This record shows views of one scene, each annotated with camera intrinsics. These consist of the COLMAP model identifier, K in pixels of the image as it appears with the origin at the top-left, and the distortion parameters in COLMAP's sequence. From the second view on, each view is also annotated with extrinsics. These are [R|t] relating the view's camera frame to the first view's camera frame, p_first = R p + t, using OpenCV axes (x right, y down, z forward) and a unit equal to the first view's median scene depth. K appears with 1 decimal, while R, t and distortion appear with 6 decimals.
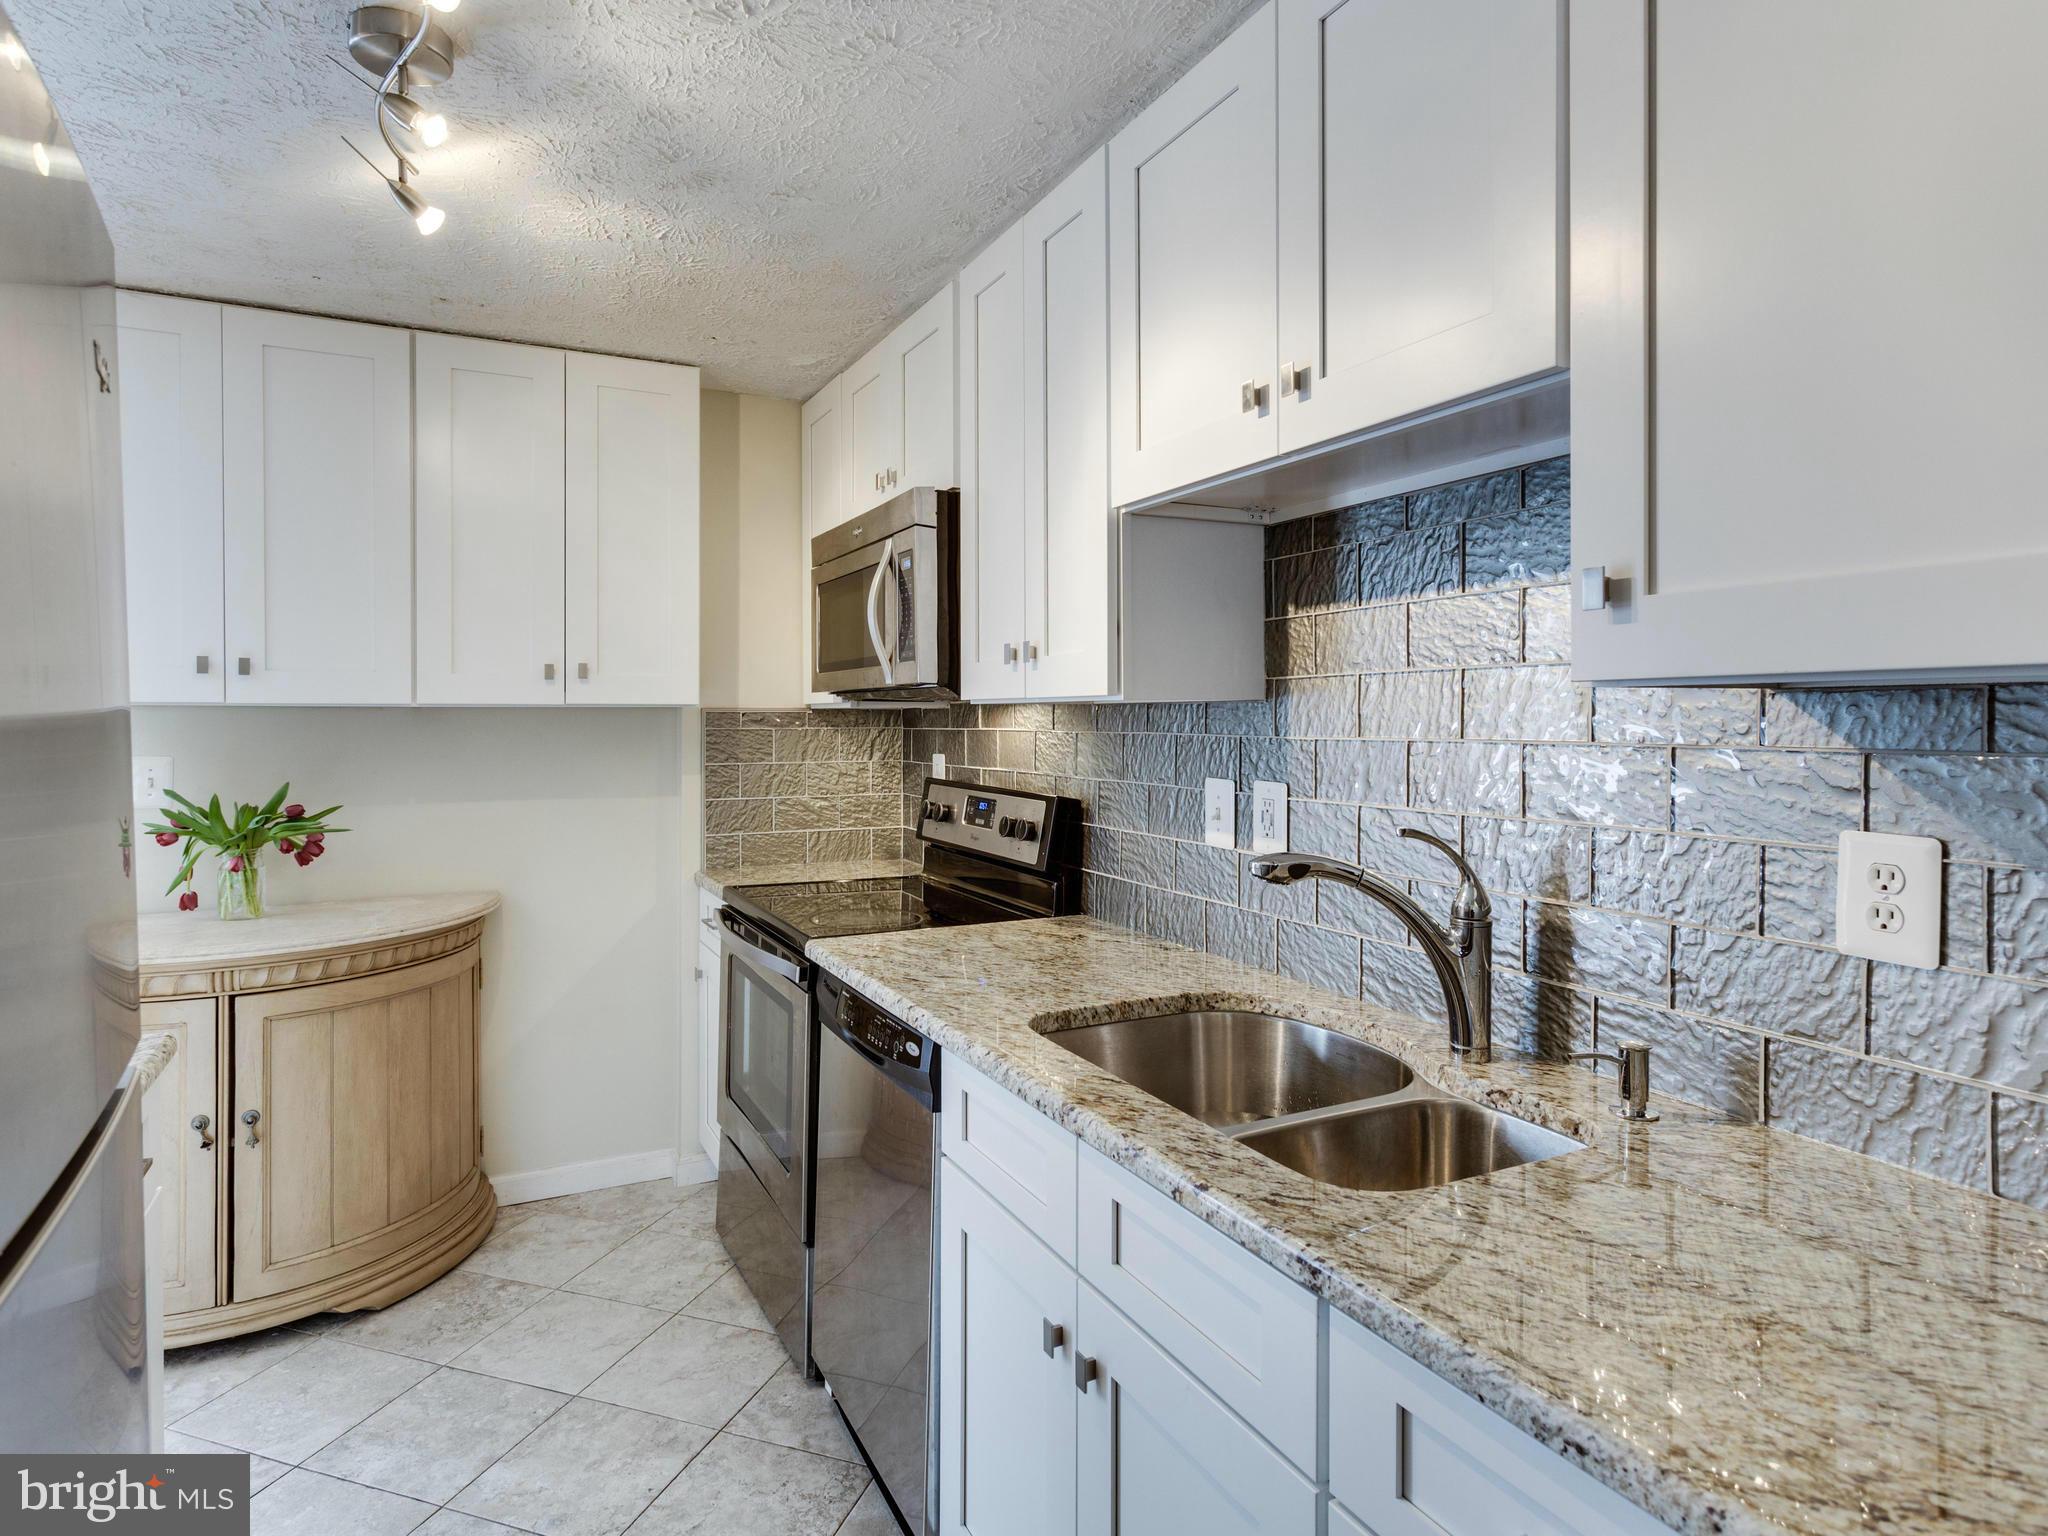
lens RADIAL K [[1109.0, 0, 1095.1], [0, 1109.0, 738.4], [0, 0, 1]] dist [-0.005311, 0.001944]
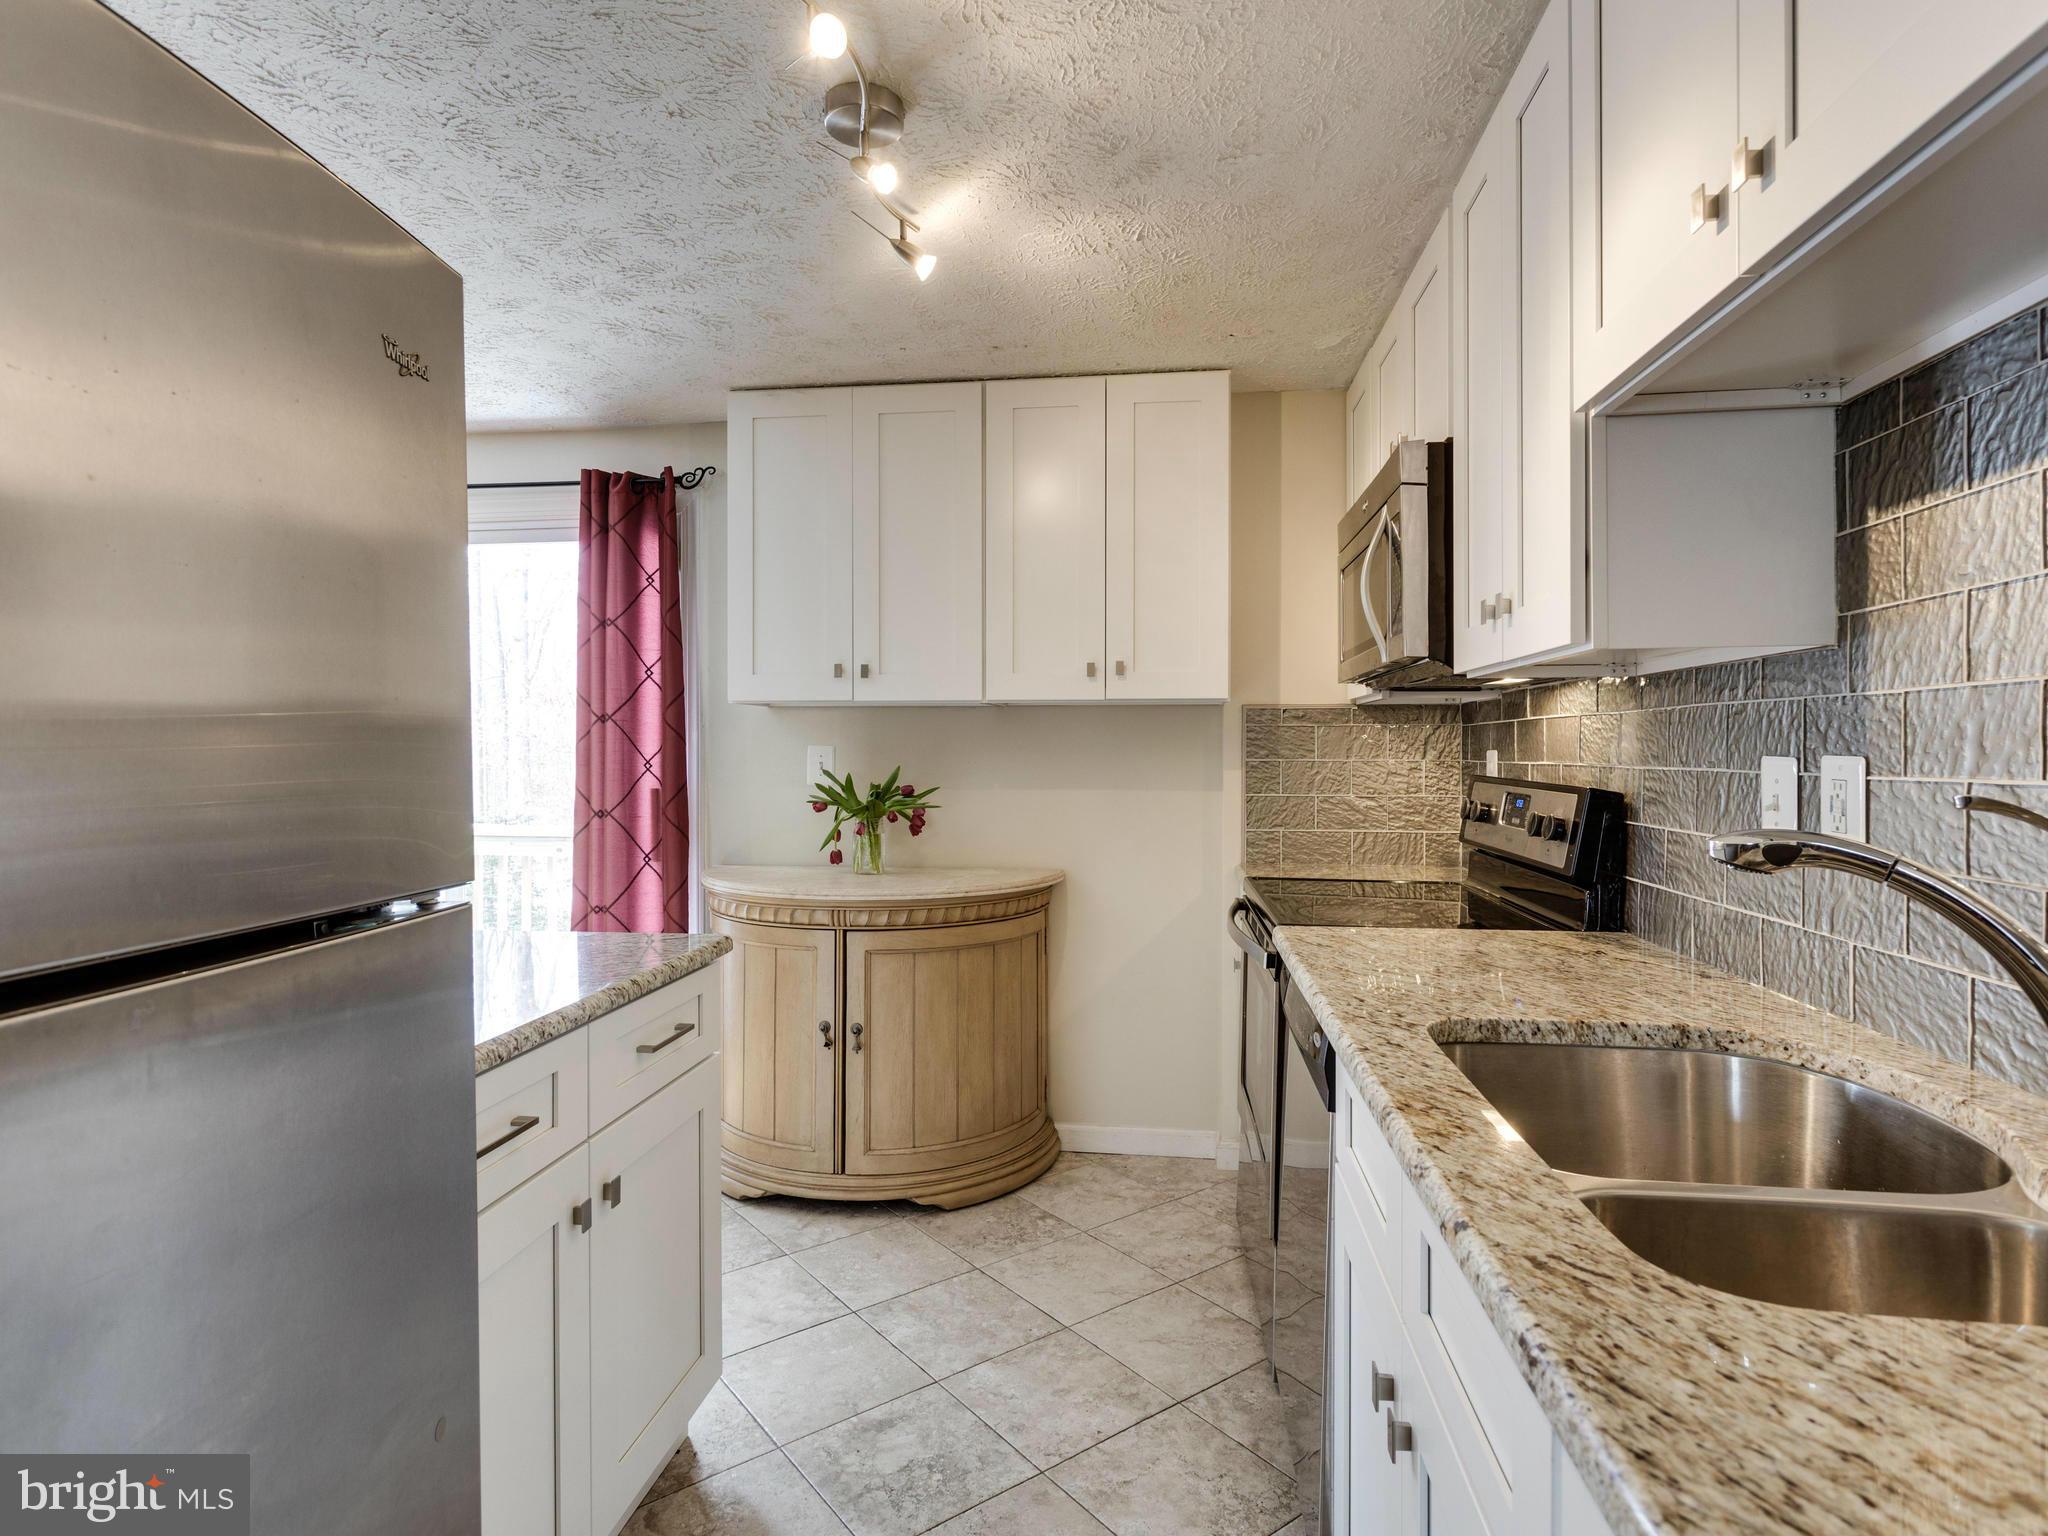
lens RADIAL K [[1109.0, 0, 1029.5], [0, 1109.0, 751.1], [0, 0, 1]] dist [-0.005311, 0.001944]
pose [[0.818042, -0.001089, -0.575158, 0.138350], [-0.002523, 0.999982, -0.005481, 0.041024], [0.575153, 0.005935, 0.818024, 0.099768]]
